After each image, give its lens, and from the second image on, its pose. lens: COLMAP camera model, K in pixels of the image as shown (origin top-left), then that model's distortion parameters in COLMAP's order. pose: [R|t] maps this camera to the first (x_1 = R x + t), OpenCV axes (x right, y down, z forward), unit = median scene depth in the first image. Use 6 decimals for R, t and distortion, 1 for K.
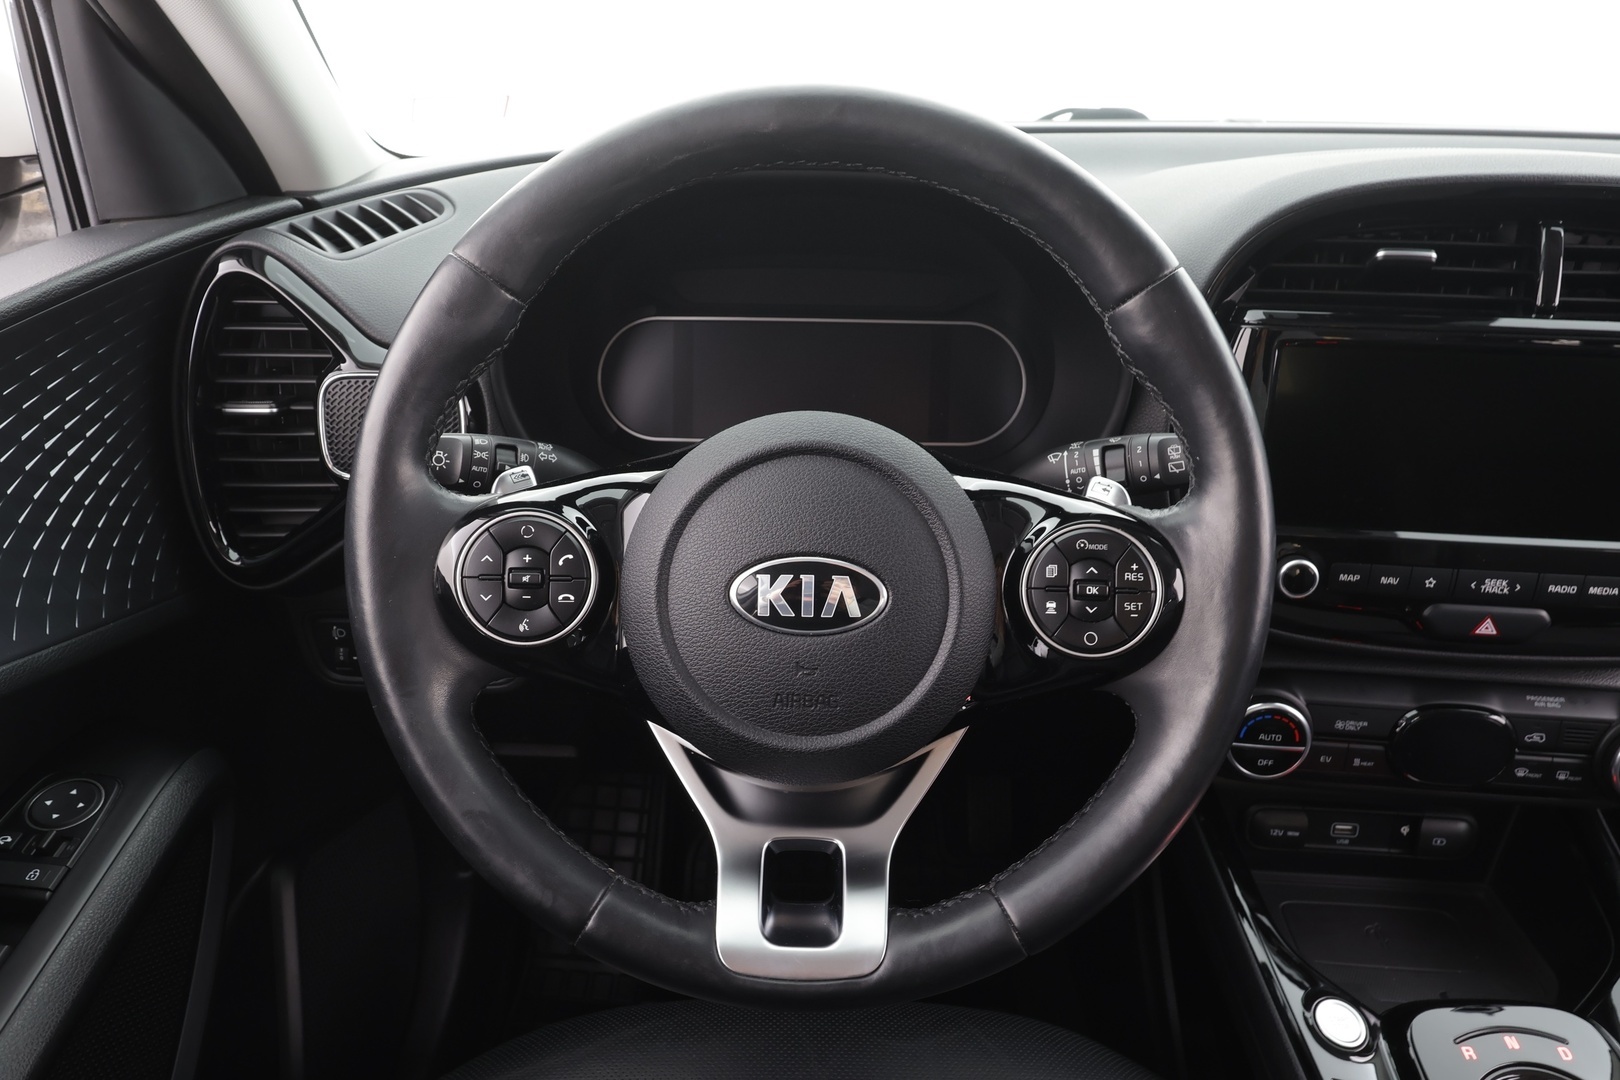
lens RADIAL K [[1037.4, 0, 810.0], [0, 1037.4, 540.0], [0, 0, 1]] dist [0.003178, 0.000751]
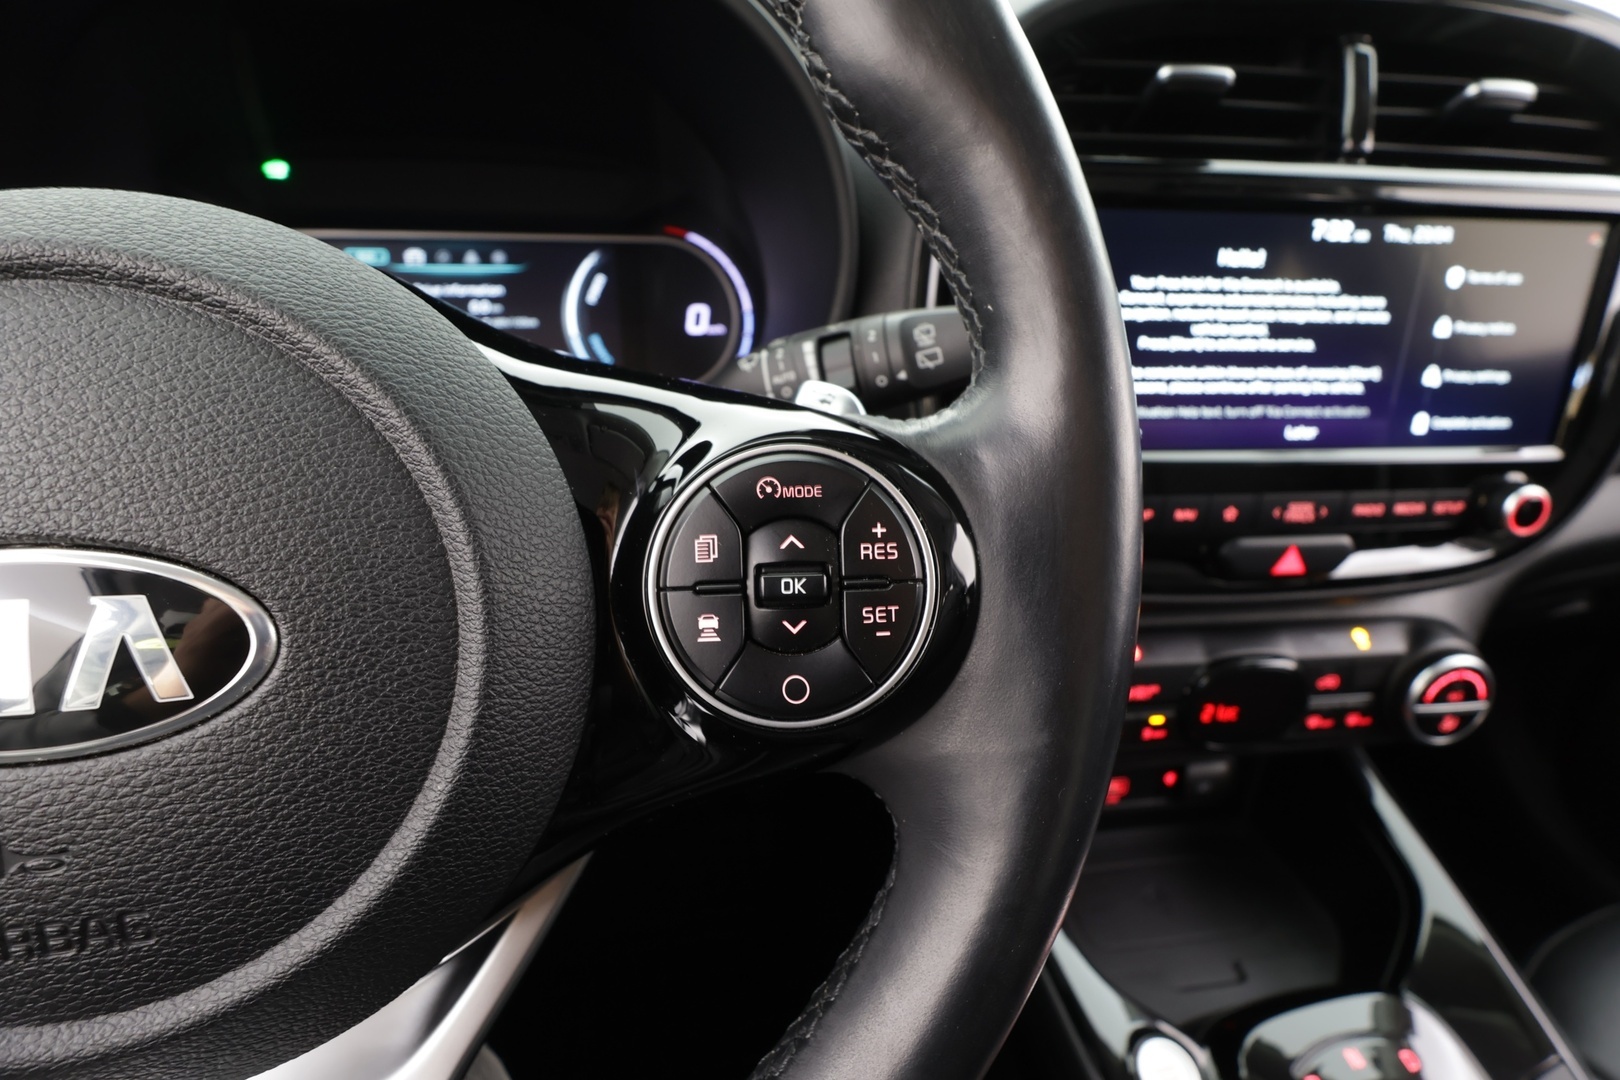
lens RADIAL K [[810.0, 0, 846.0], [0, 810.0, 538.3], [0, 0, 1]] dist [-0.003270, -0.000398]
pose [[0.962296, -0.077561, 0.260711, 0.175228], [0.065261, 0.996322, 0.055522, 0.007966], [-0.264058, -0.036414, 0.963819, 0.561039]]
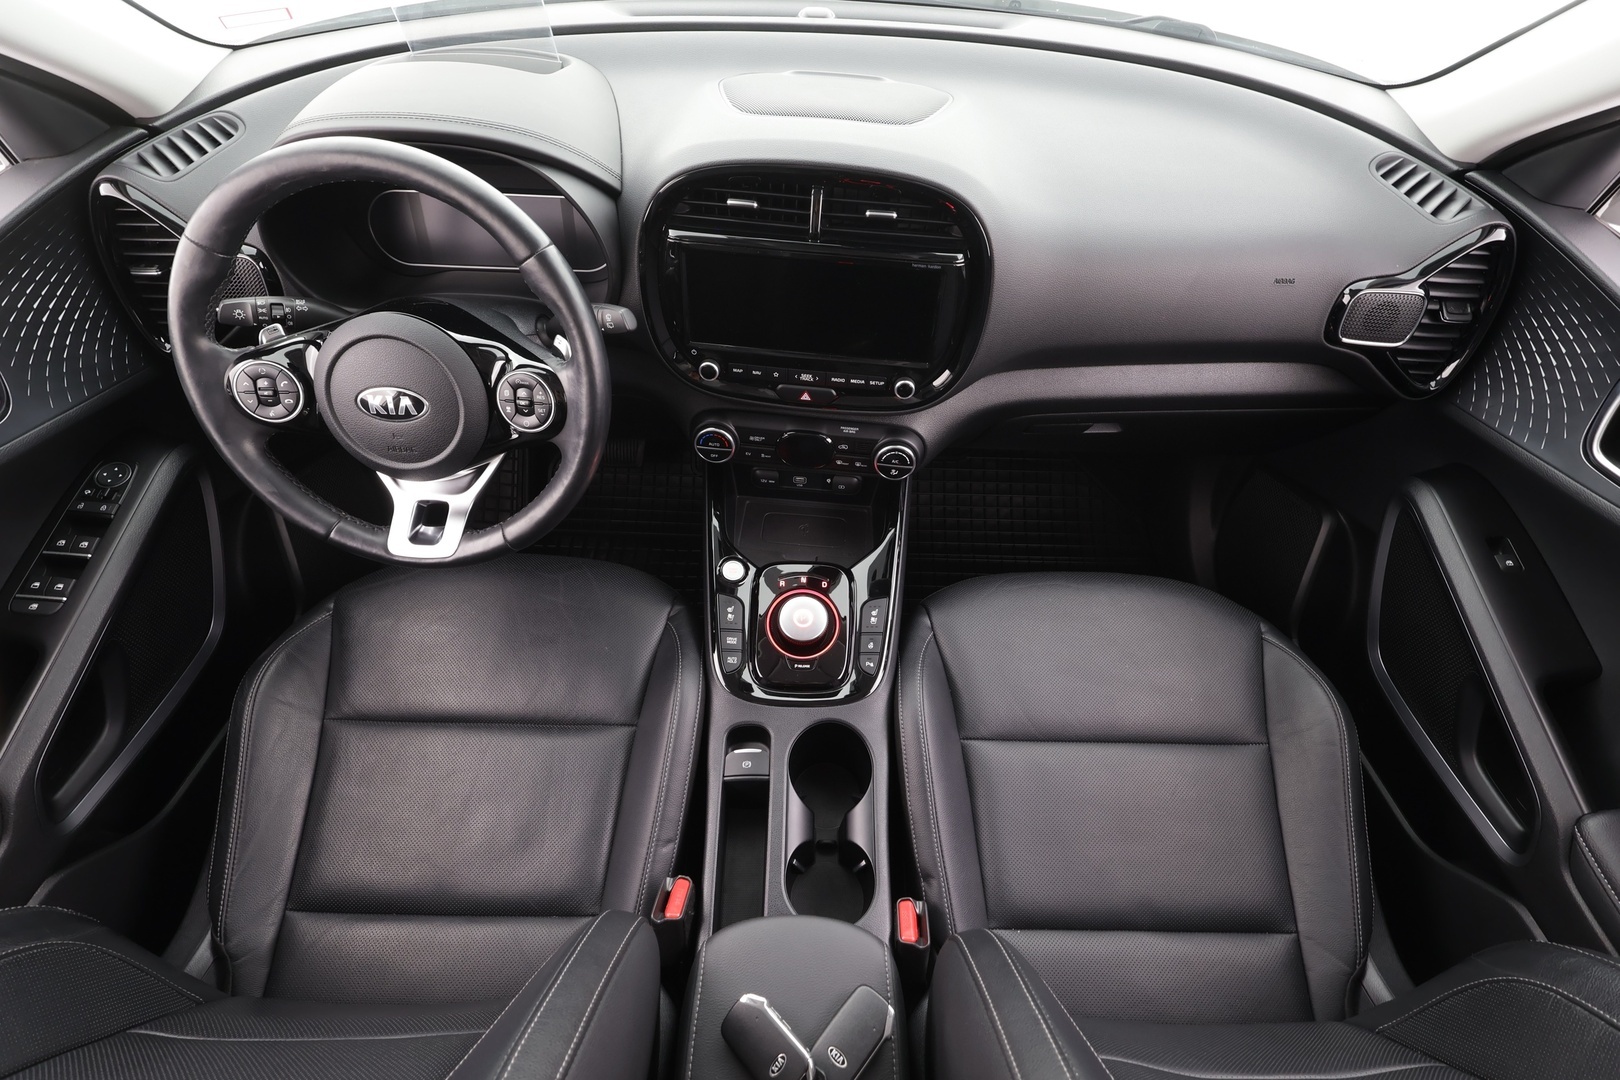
lens RADIAL K [[752.7, 0, 810.0], [0, 752.7, 540.0], [0, 0, 1]] dist [-0.003129, -0.000060]
pose [[0.999773, 0.015867, 0.014199, 0.754964], [-0.020389, 0.905570, 0.423707, -0.332150], [-0.006136, -0.423900, 0.905688, -0.515828]]
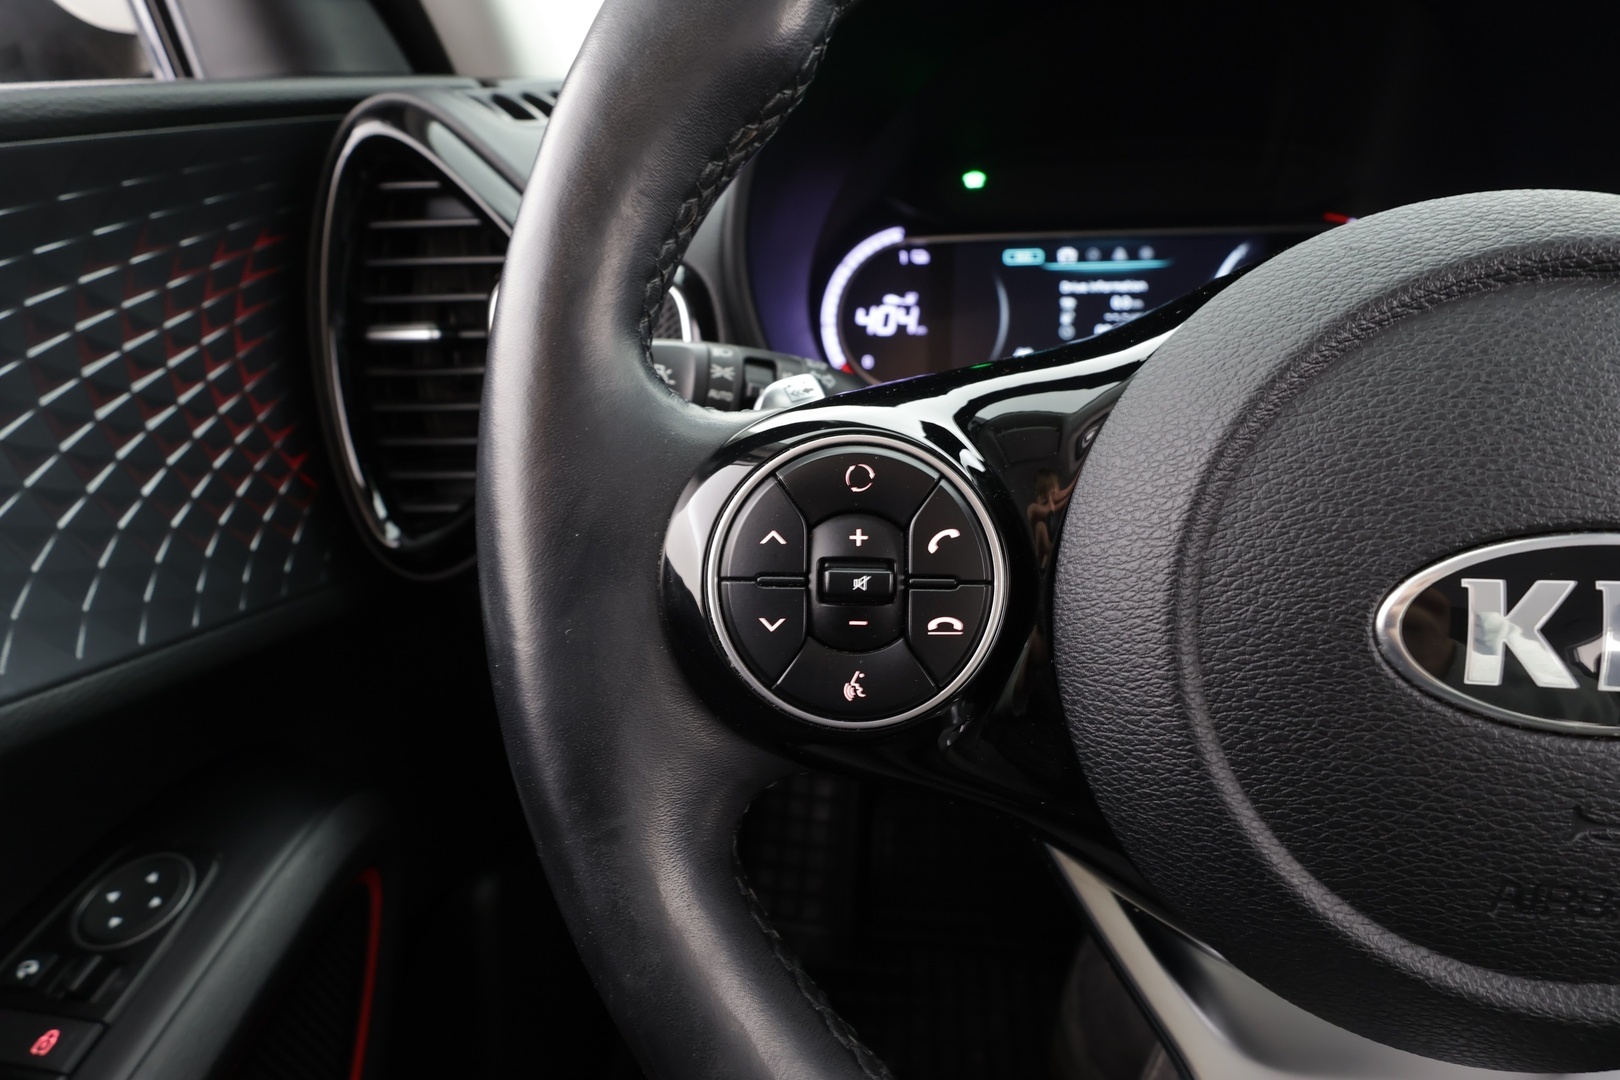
lens RADIAL K [[752.7, 0, 810.0], [0, 752.7, 540.0], [0, 0, 1]] dist [-0.003129, -0.000060]
pose [[0.992244, -0.002248, -0.124288, -0.221887], [0.004882, 0.999770, 0.020893, 0.010398], [0.124212, -0.021338, 0.992026, 0.589750]]
